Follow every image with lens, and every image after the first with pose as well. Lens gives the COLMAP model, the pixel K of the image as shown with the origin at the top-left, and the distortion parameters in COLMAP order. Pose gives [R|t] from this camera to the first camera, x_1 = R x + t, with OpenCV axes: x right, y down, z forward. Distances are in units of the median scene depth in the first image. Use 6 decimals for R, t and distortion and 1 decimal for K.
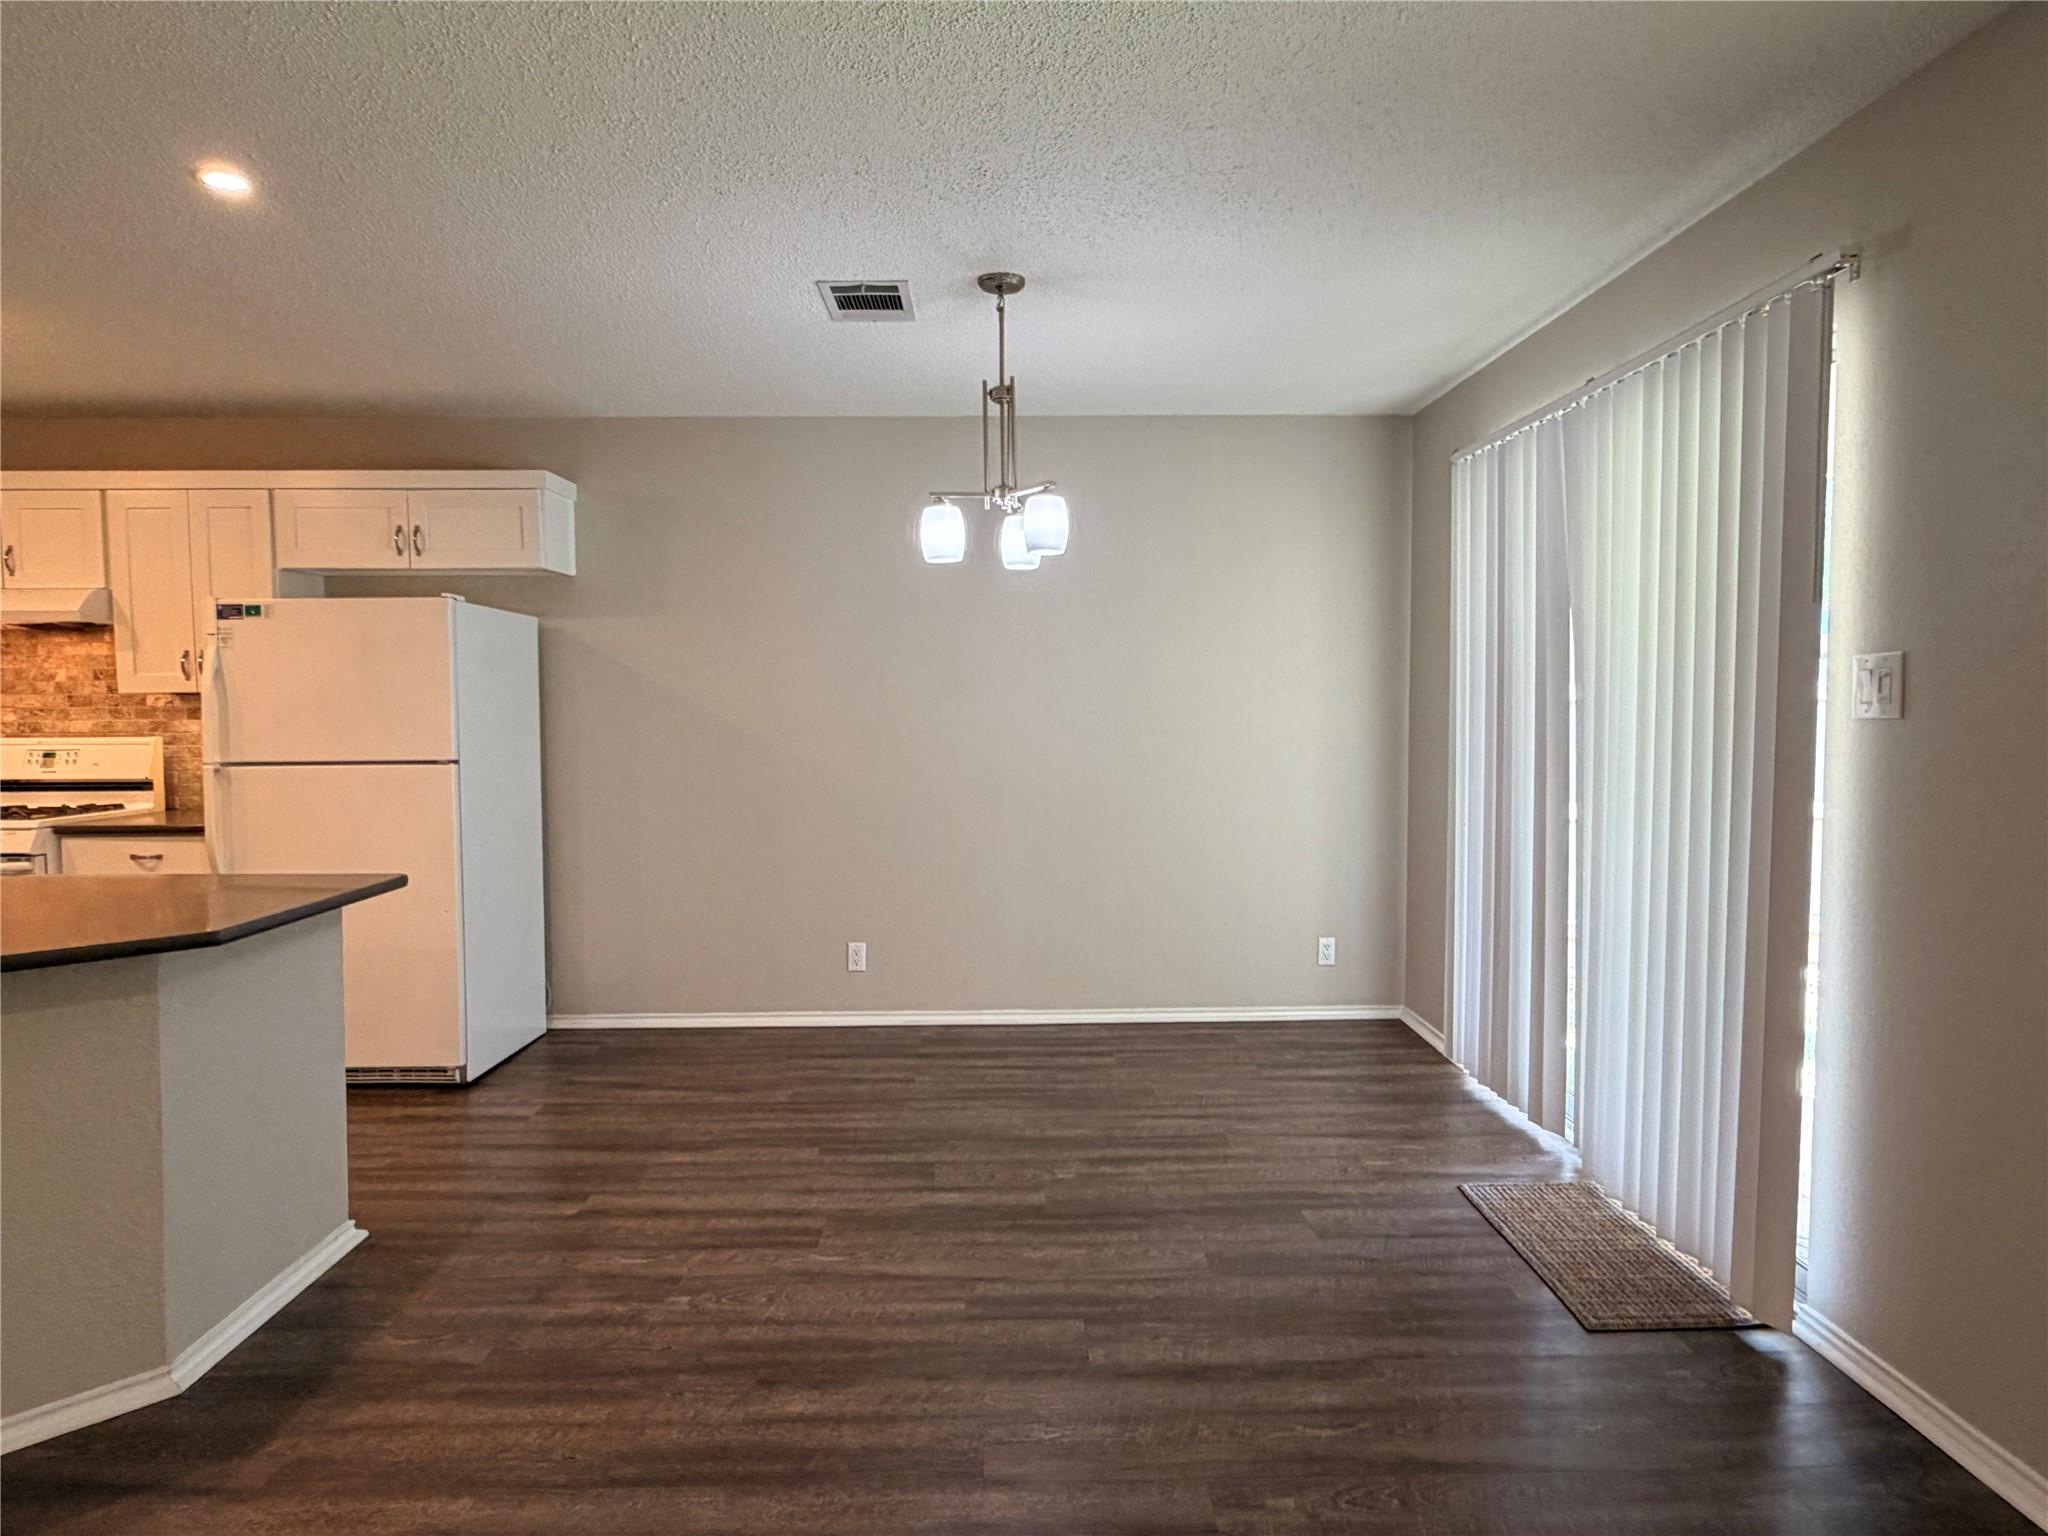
lens RADIAL K [[1217.8, 0, 1015.6], [0, 1217.8, 768.2], [0, 0, 1]] dist [-0.000433, 0.002074]
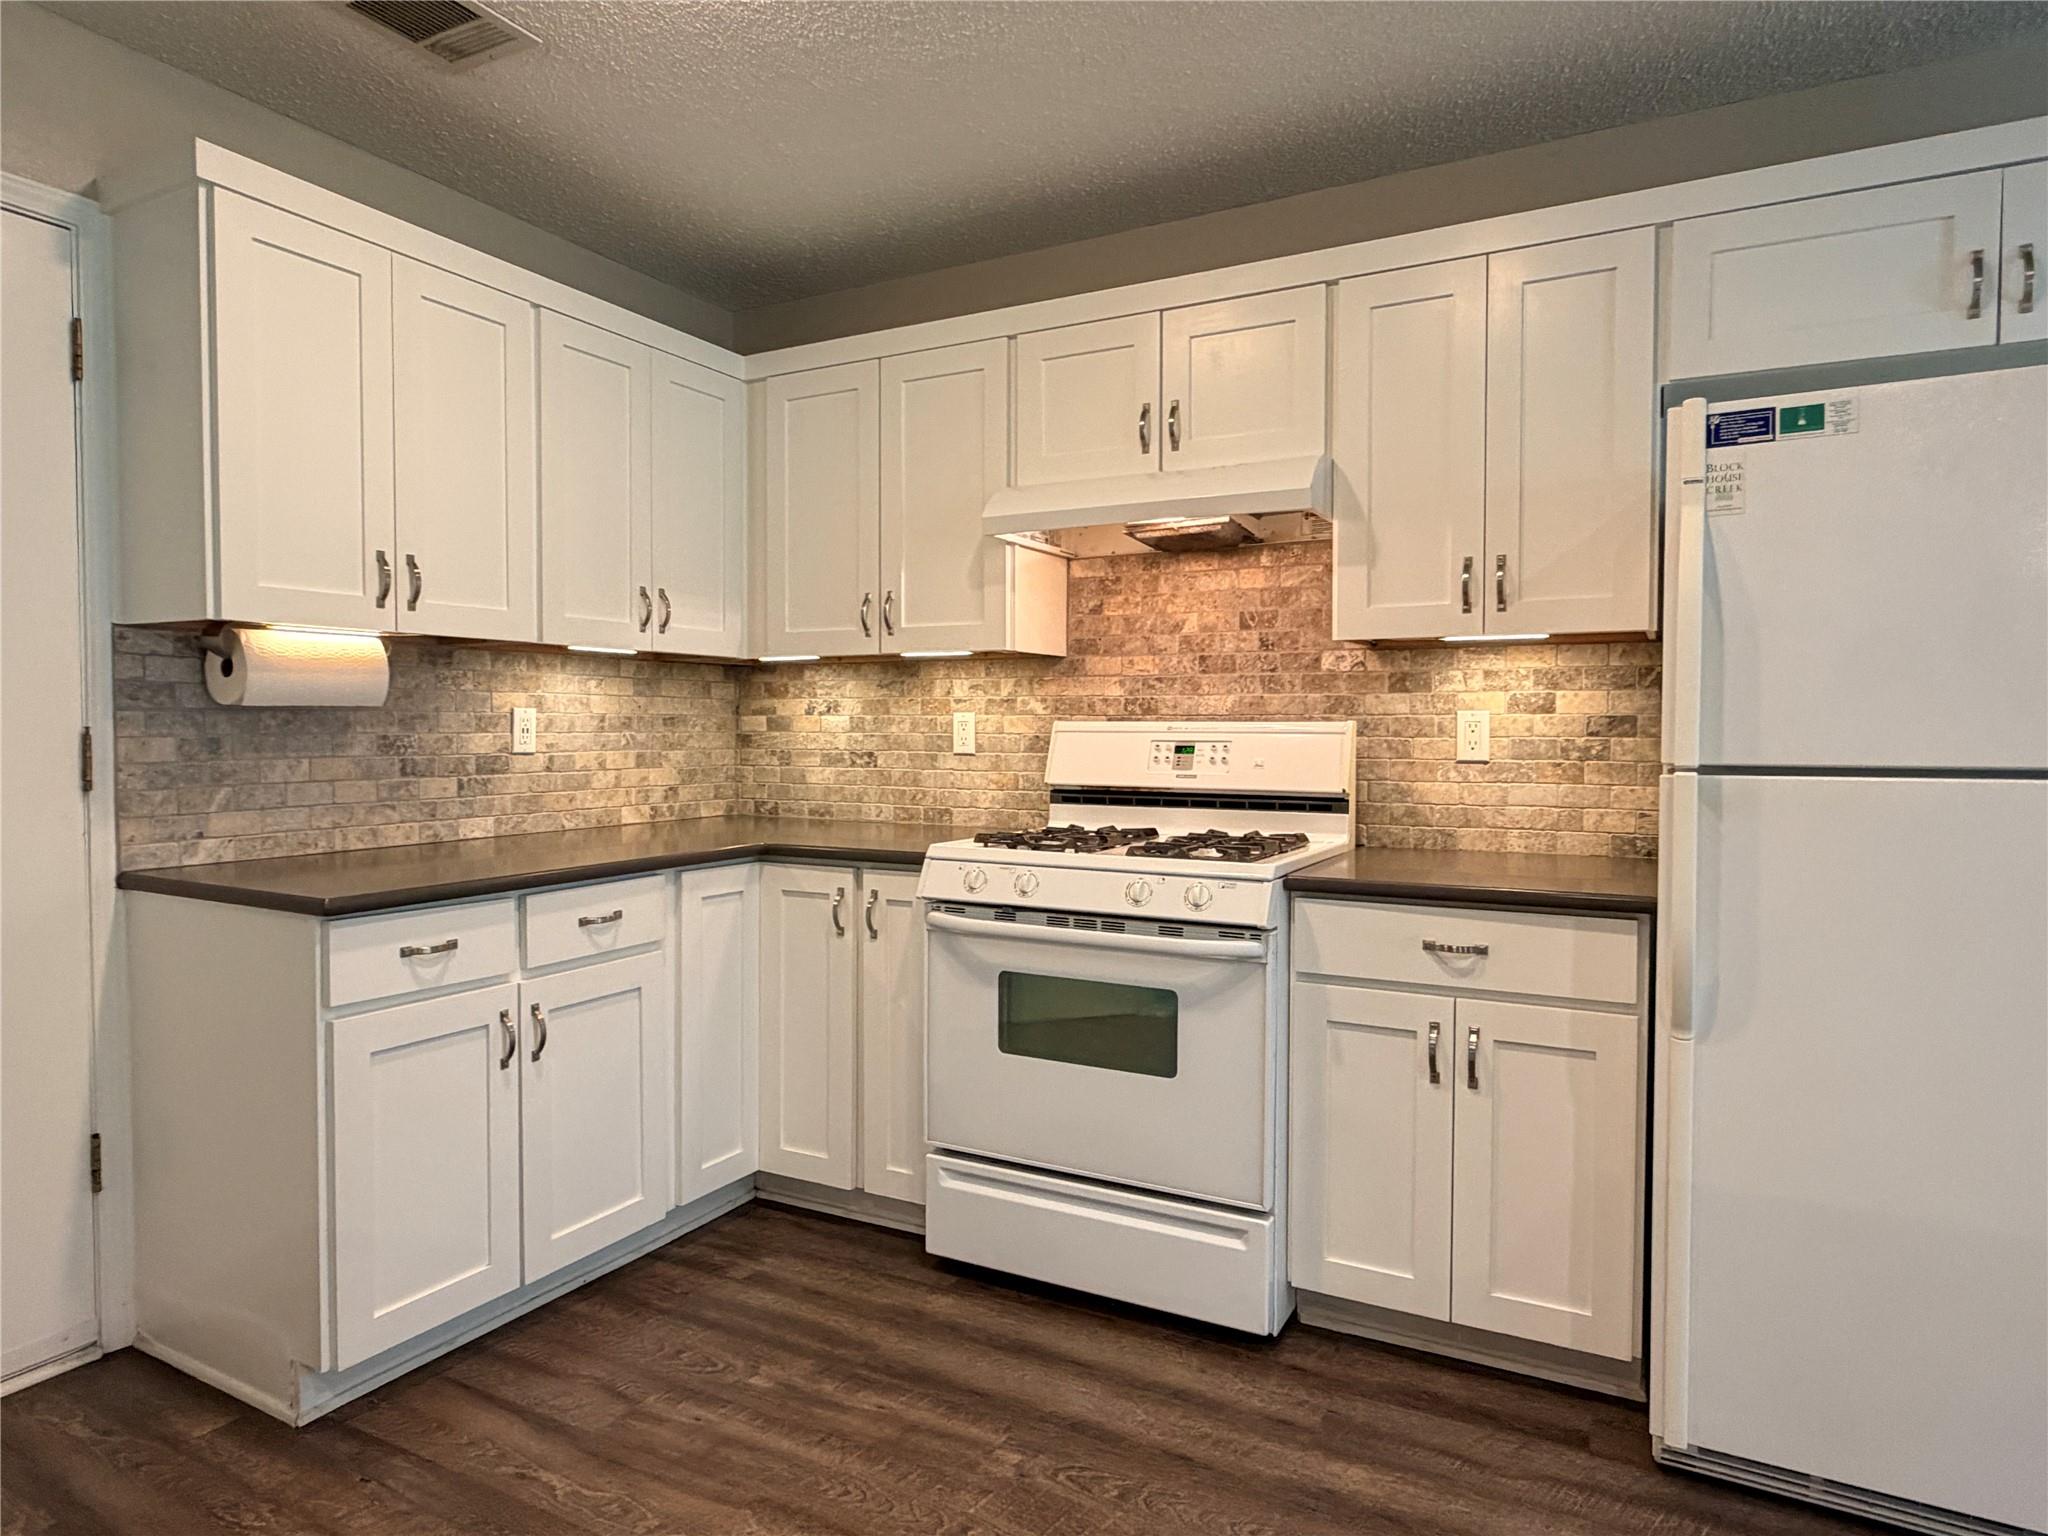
lens RADIAL K [[1217.8, 0, 1013.9], [0, 1217.8, 768.1], [0, 0, 1]] dist [-0.000433, 0.002074]
pose [[0.870102, 0.024630, -0.492256, -0.567326], [-0.034153, 0.999363, -0.010363, 0.008270], [0.491687, 0.025829, 0.870389, 0.420810]]
